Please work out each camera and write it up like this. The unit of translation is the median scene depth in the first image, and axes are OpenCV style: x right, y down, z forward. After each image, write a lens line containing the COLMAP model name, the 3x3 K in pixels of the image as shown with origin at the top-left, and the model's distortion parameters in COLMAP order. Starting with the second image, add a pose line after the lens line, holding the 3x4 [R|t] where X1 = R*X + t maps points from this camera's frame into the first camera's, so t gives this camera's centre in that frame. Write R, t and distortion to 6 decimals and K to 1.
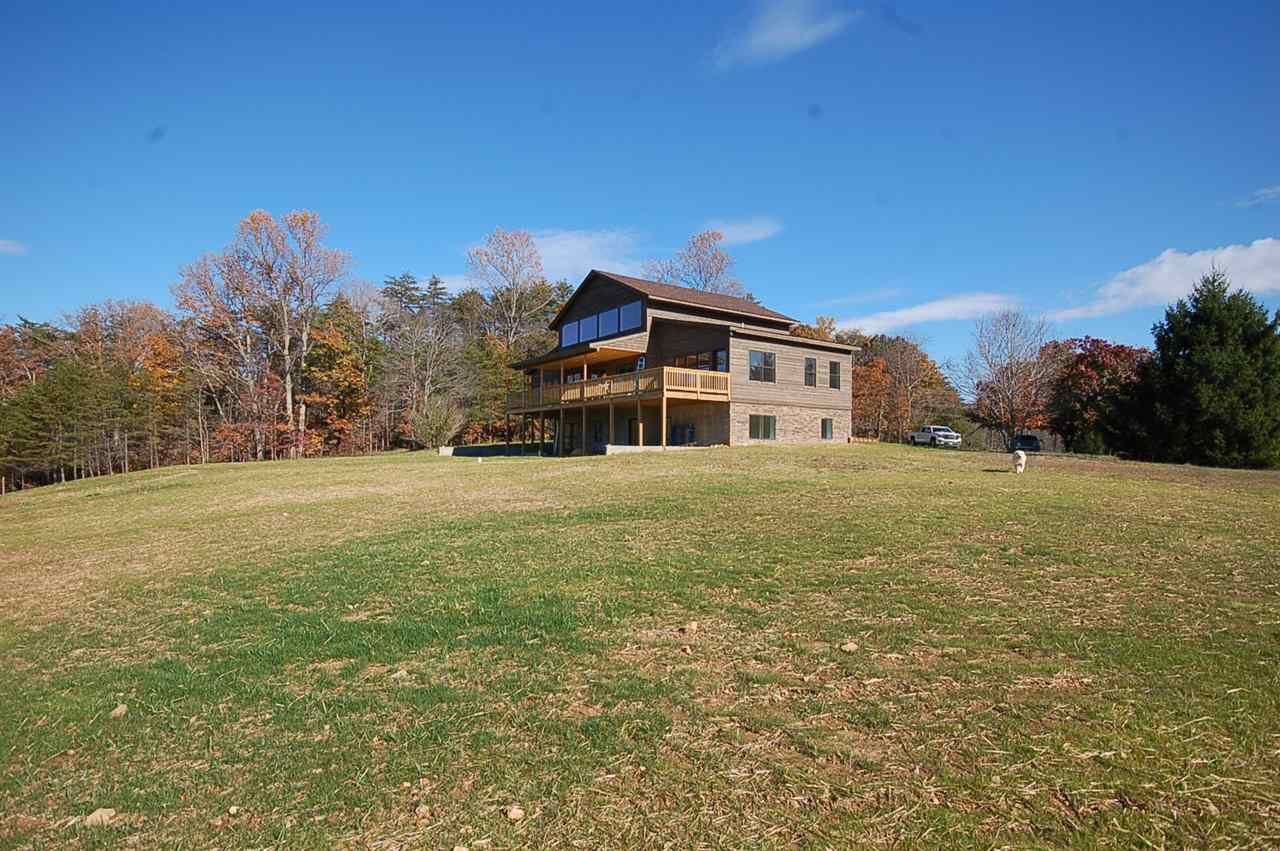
lens RADIAL K [[567.5, 0, 628.9], [0, 567.5, 428.9], [0, 0, 1]] dist [0.007779, 0.000209]
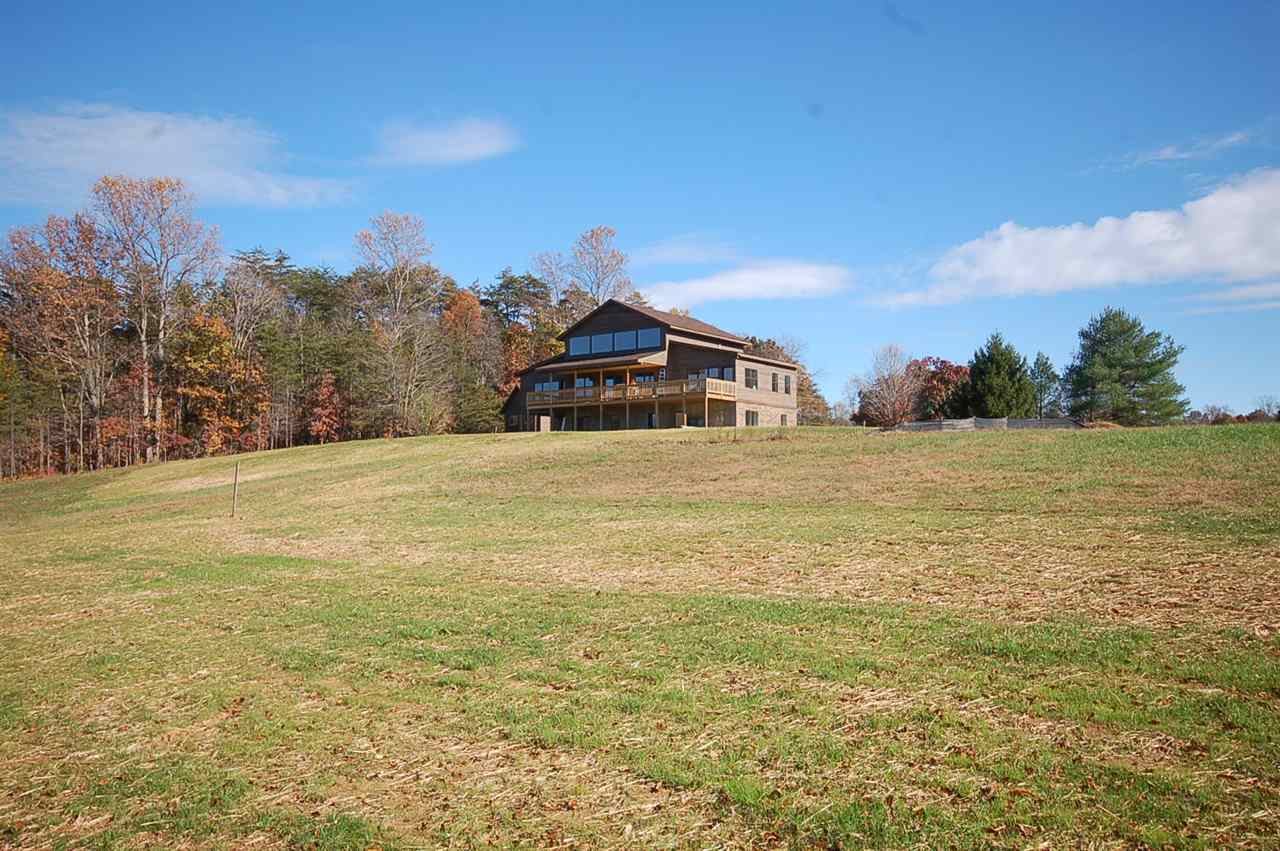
lens RADIAL K [[626.1, 0, 646.0], [0, 626.1, 427.8], [0, 0, 1]] dist [0.003369, 0.000131]
pose [[0.971803, 0.009530, 0.235602, -0.494432], [-0.006897, 0.999904, -0.011995, 0.050156], [-0.235693, 0.010032, 0.971776, -0.635818]]
